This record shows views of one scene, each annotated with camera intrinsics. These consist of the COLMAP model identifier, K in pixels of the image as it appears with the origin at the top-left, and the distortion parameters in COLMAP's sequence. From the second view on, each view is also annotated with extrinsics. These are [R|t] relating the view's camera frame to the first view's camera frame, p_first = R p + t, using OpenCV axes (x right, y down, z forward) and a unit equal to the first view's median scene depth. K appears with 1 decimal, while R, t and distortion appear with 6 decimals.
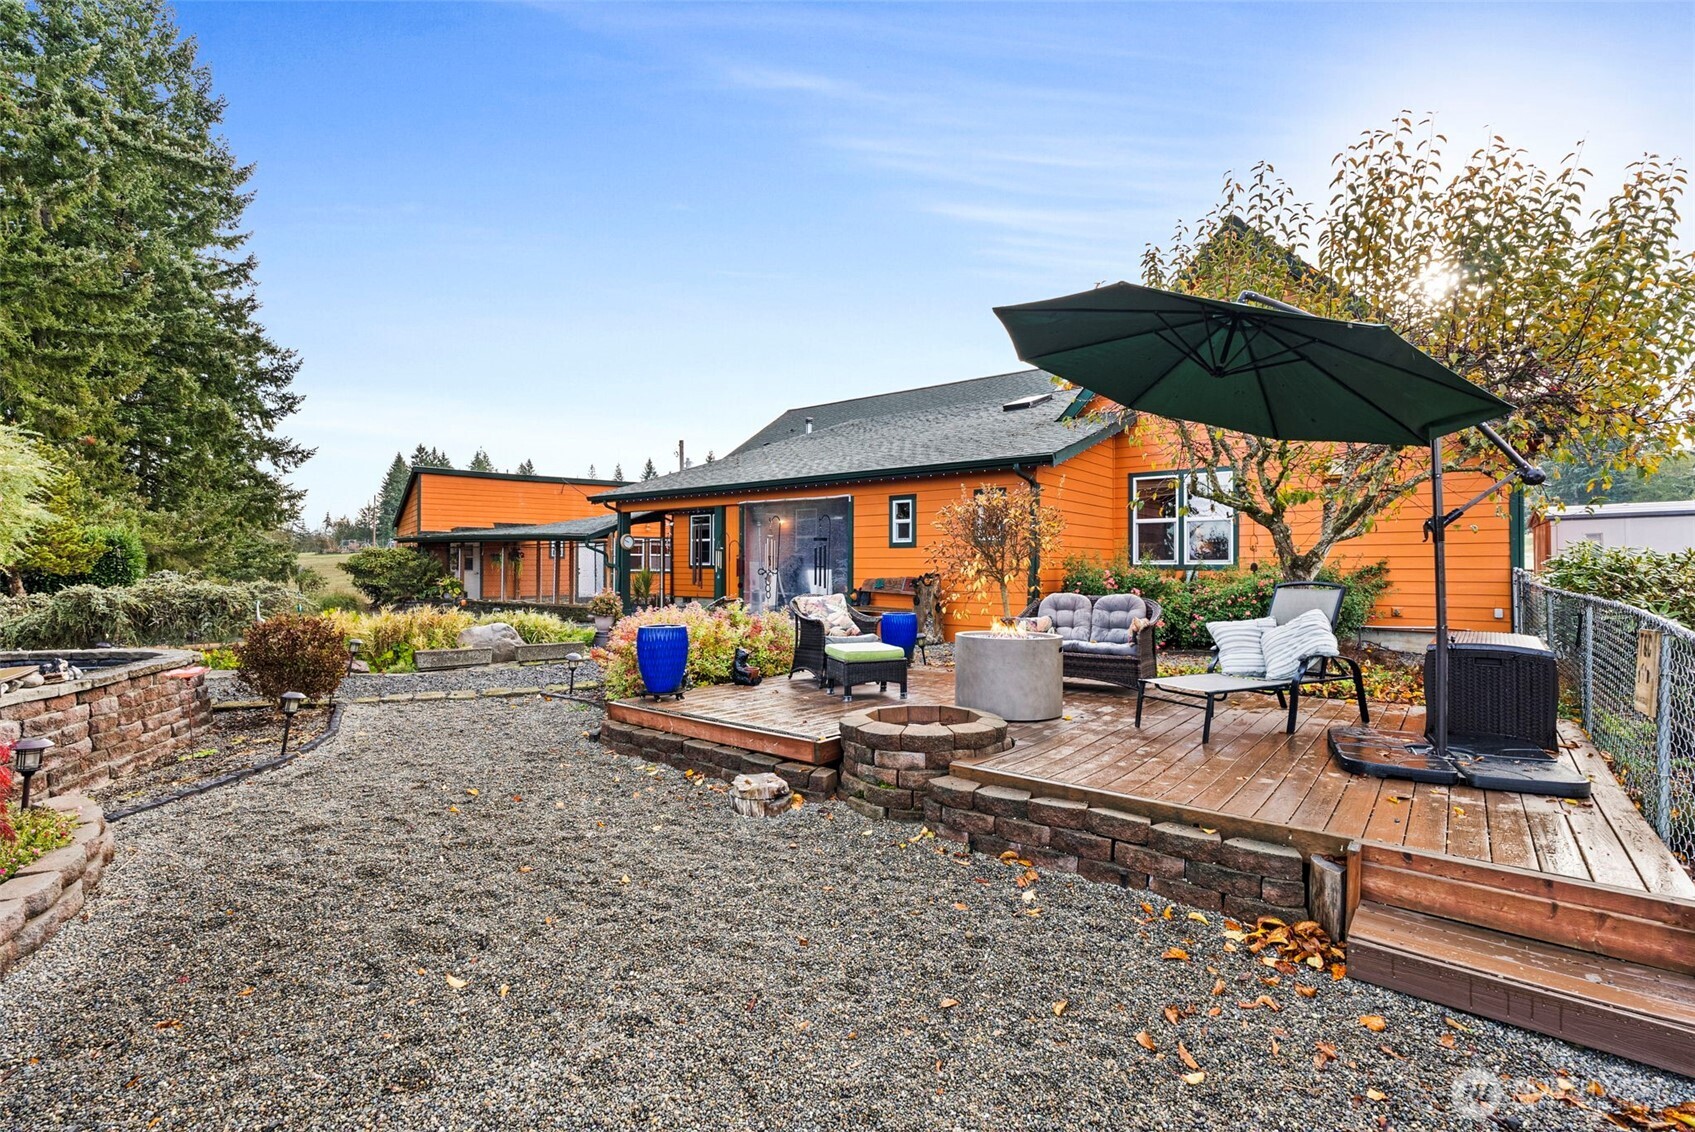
lens RADIAL K [[772.7, 0, 849.0], [0, 772.7, 550.3], [0, 0, 1]] dist [-0.002422, -0.000484]
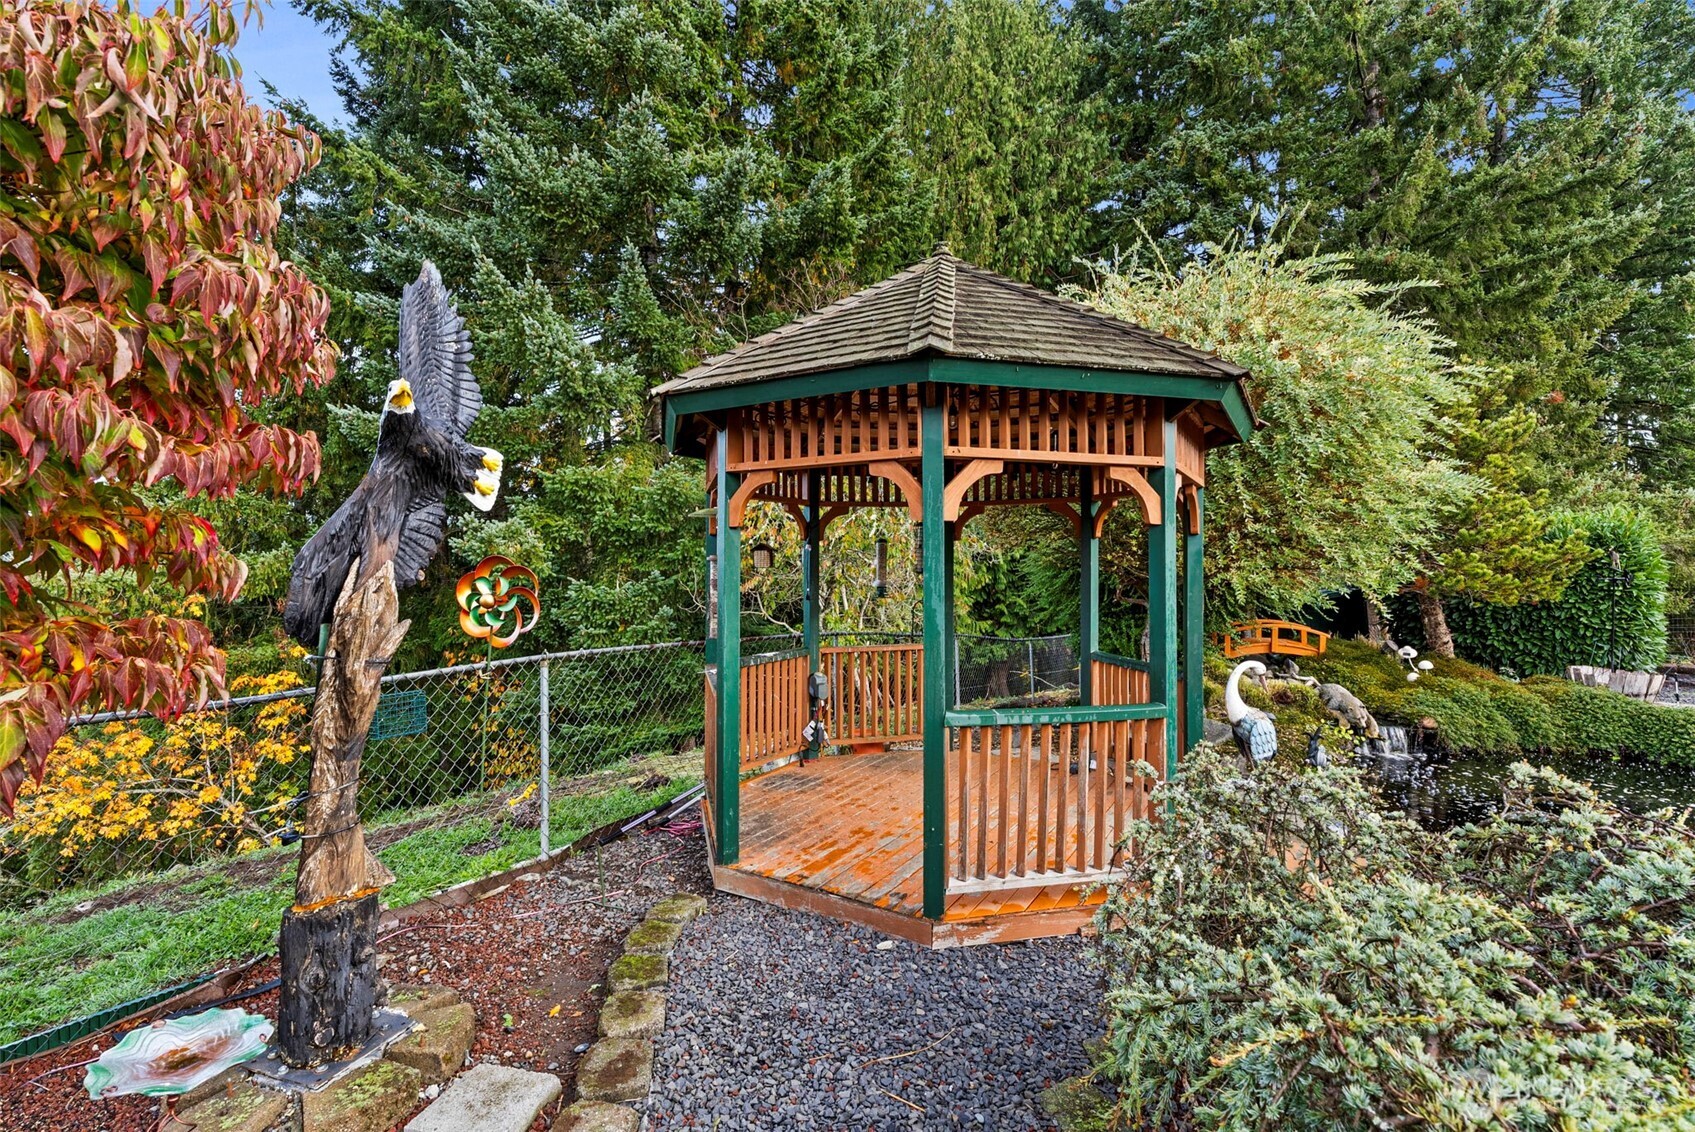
lens RADIAL K [[772.7, 0, 849.0], [0, 772.7, 550.3], [0, 0, 1]] dist [-0.002422, -0.000484]
pose [[0.047840, -0.010231, -0.998803, -0.381537], [0.011618, 0.999886, -0.009686, -0.003731], [0.998787, -0.011140, 0.047953, 0.388347]]
